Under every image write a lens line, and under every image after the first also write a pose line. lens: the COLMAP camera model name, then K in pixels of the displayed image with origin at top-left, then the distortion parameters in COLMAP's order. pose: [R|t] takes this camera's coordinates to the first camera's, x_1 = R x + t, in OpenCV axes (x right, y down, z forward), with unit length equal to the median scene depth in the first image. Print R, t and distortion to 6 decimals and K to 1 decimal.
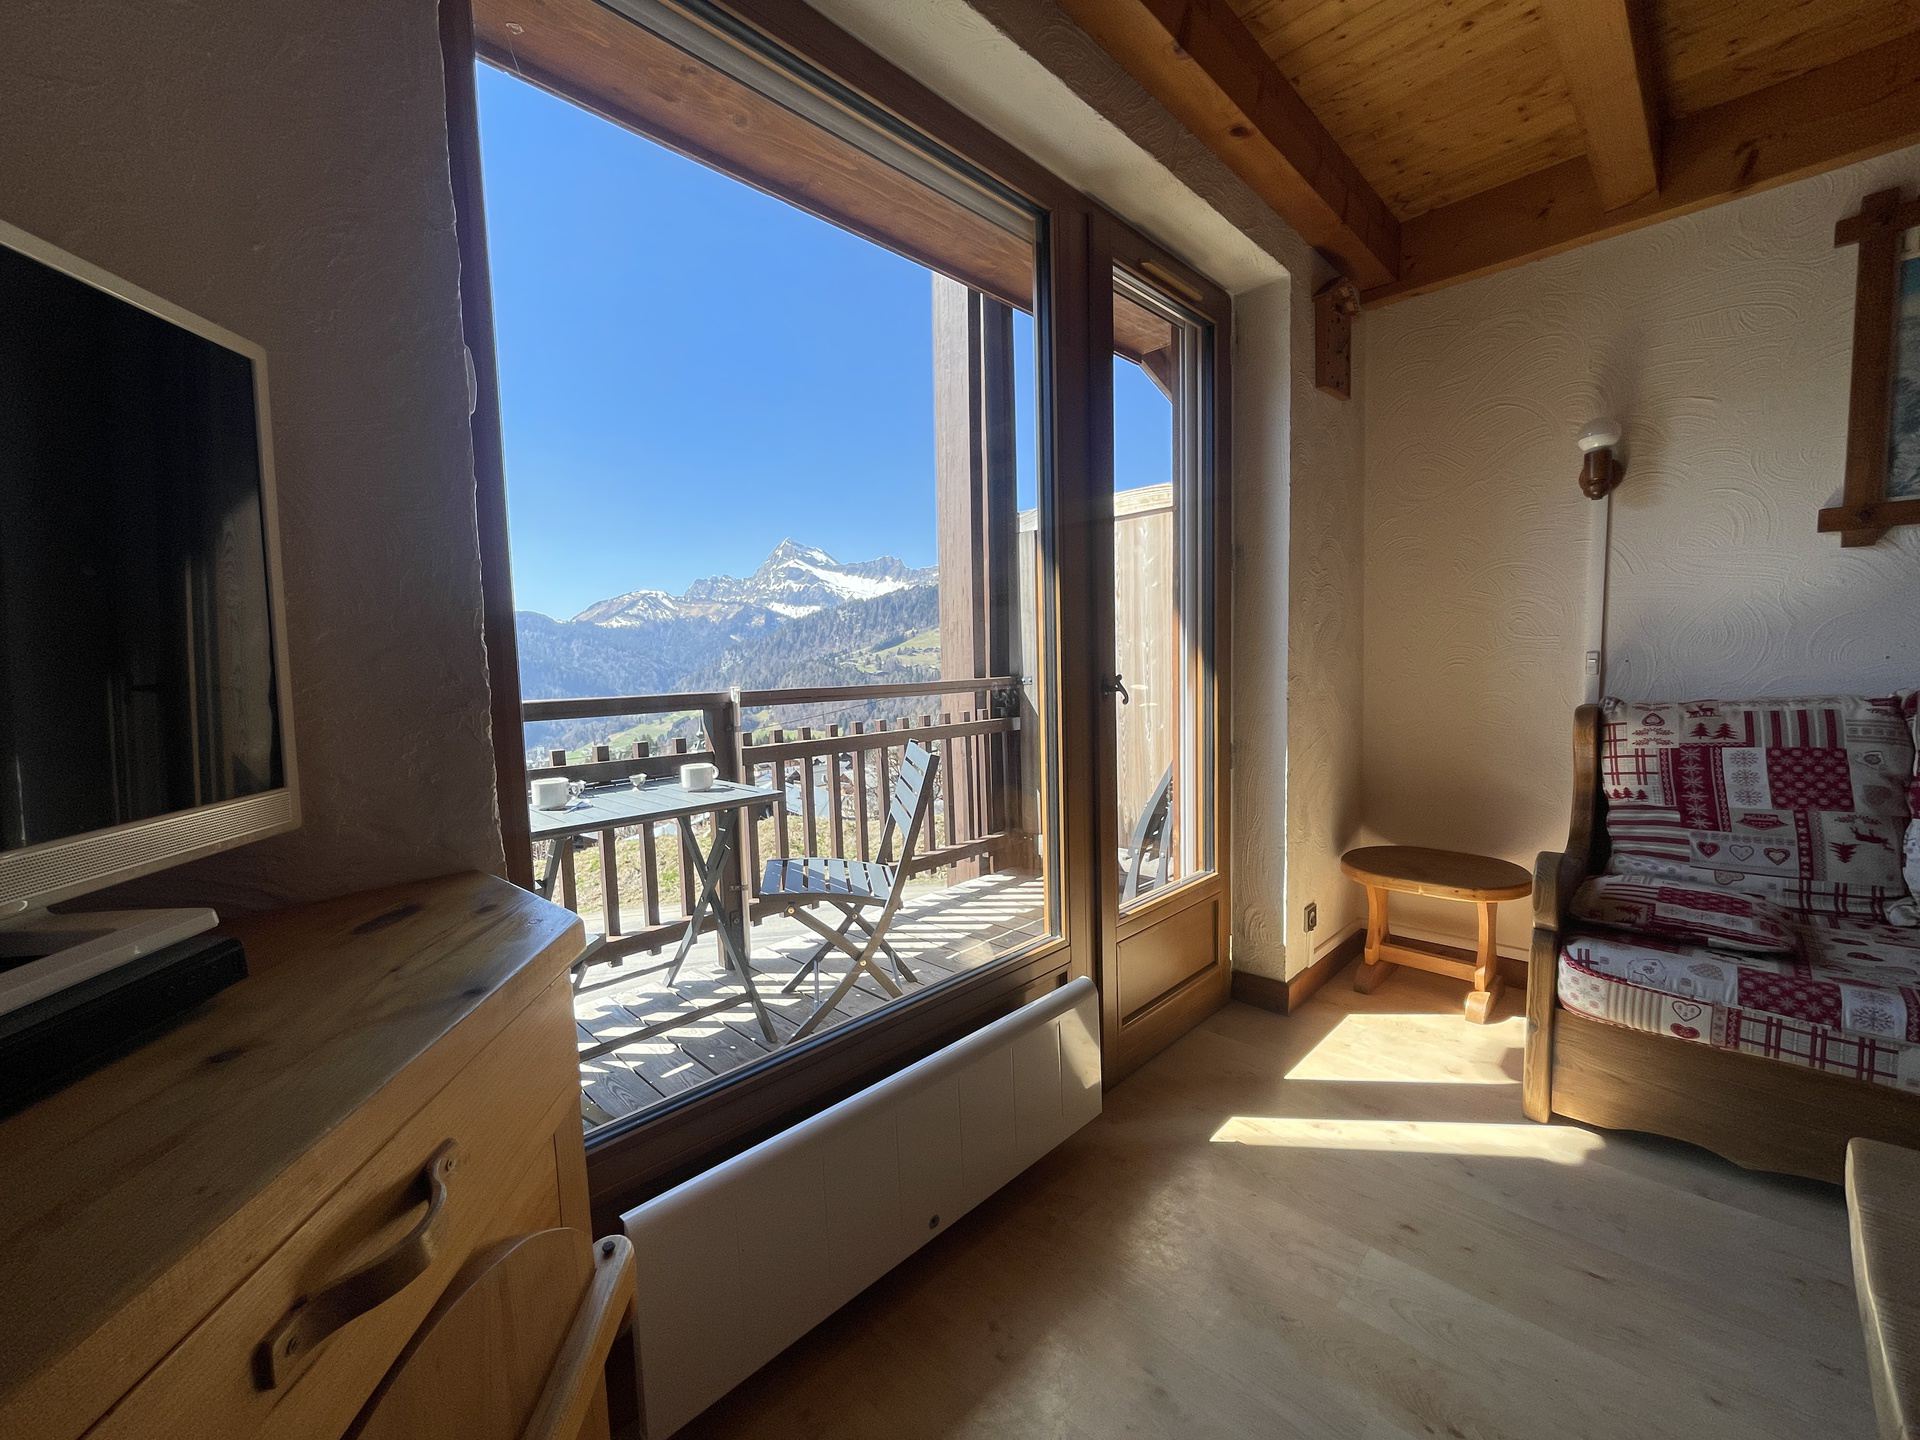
lens RADIAL K [[789.4, 0, 960.0], [0, 789.4, 720.0], [0, 0, 1]] dist [-0.002238, -0.000642]
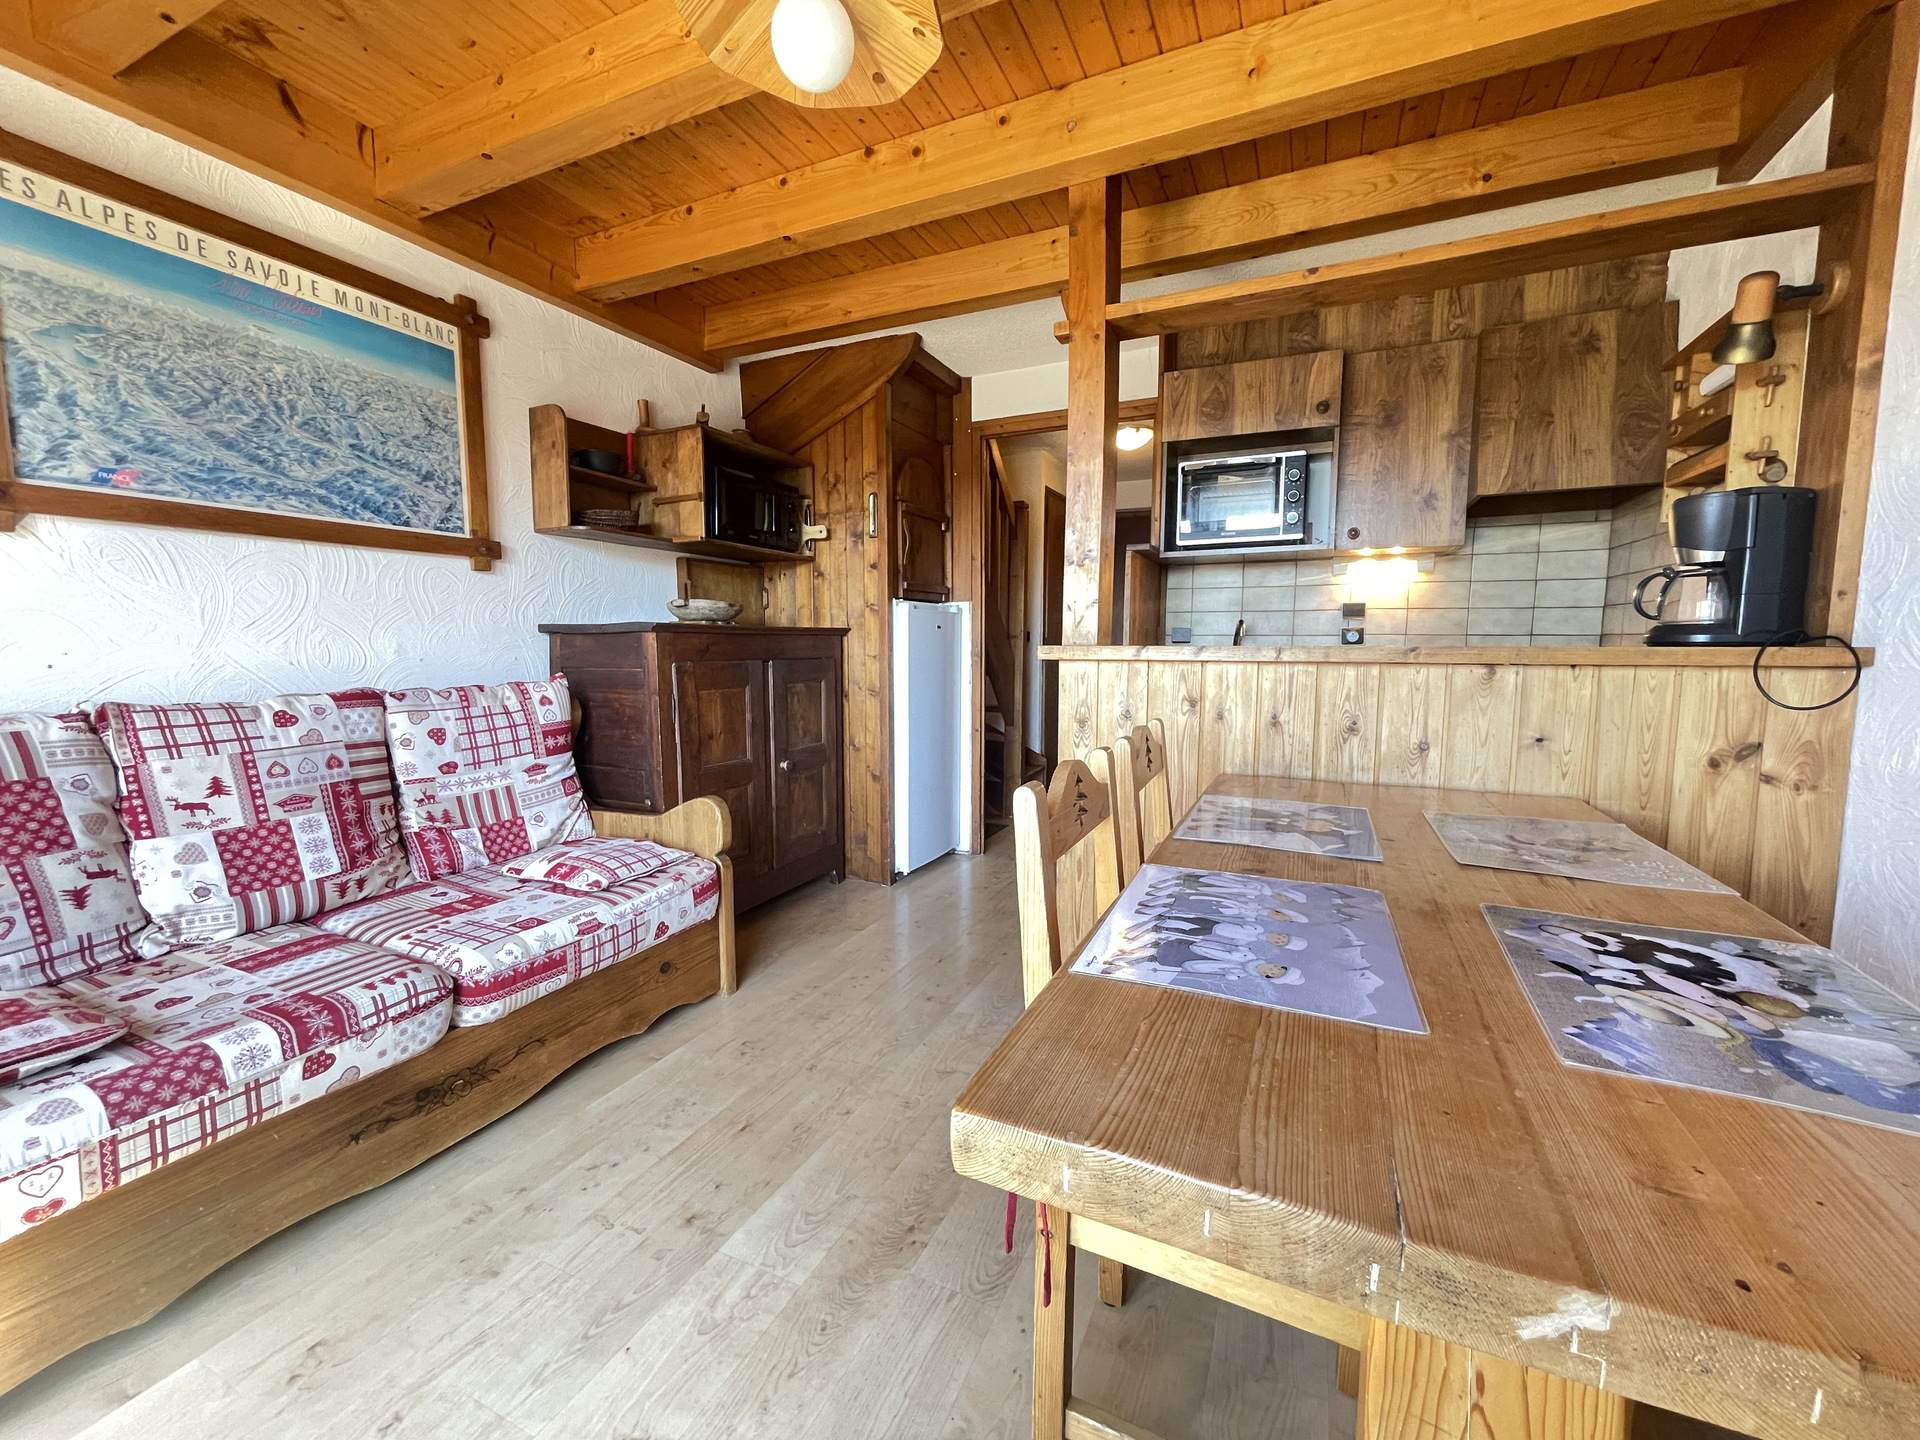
lens RADIAL K [[789.4, 0, 960.0], [0, 789.4, 720.0], [0, 0, 1]] dist [-0.002238, -0.000642]
pose [[-0.321631, -0.071685, 0.944148, 0.039299], [0.082777, 0.991184, 0.103455, -0.028690], [-0.943240, 0.111428, -0.312861, 0.343016]]
